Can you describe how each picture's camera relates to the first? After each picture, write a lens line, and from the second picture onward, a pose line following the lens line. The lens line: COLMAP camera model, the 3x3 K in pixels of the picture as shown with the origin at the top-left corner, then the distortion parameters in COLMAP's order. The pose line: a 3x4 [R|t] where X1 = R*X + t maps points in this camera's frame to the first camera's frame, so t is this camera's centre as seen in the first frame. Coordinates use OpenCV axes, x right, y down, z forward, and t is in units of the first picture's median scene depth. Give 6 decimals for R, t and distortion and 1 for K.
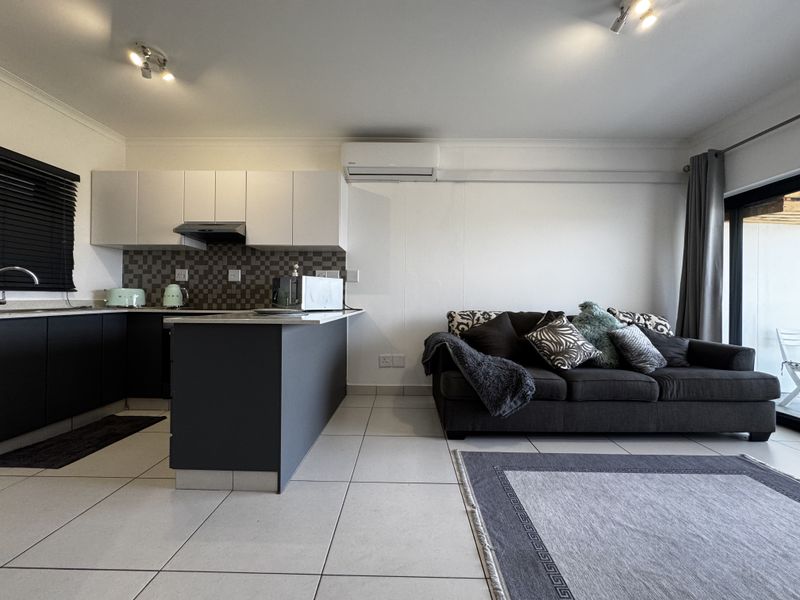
lens RADIAL K [[320.8, 0, 401.6], [0, 320.8, 296.3], [0, 0, 1]] dist [-0.003838, -0.000165]
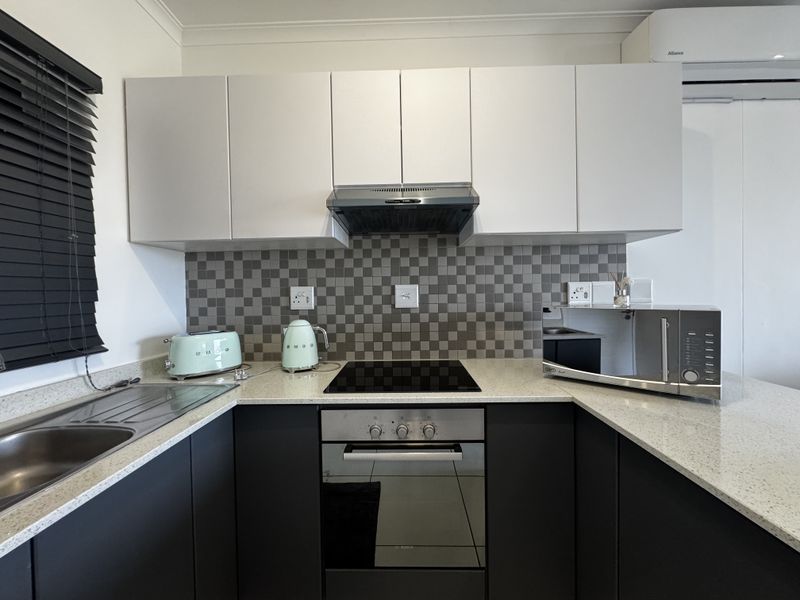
lens RADIAL K [[320.8, 0, 401.6], [0, 320.8, 296.3], [0, 0, 1]] dist [-0.003838, -0.000165]
pose [[0.999656, -0.025652, -0.005489, -0.526104], [0.025783, 0.999351, 0.025158, -0.077705], [0.004840, -0.025290, 0.999668, 0.489554]]
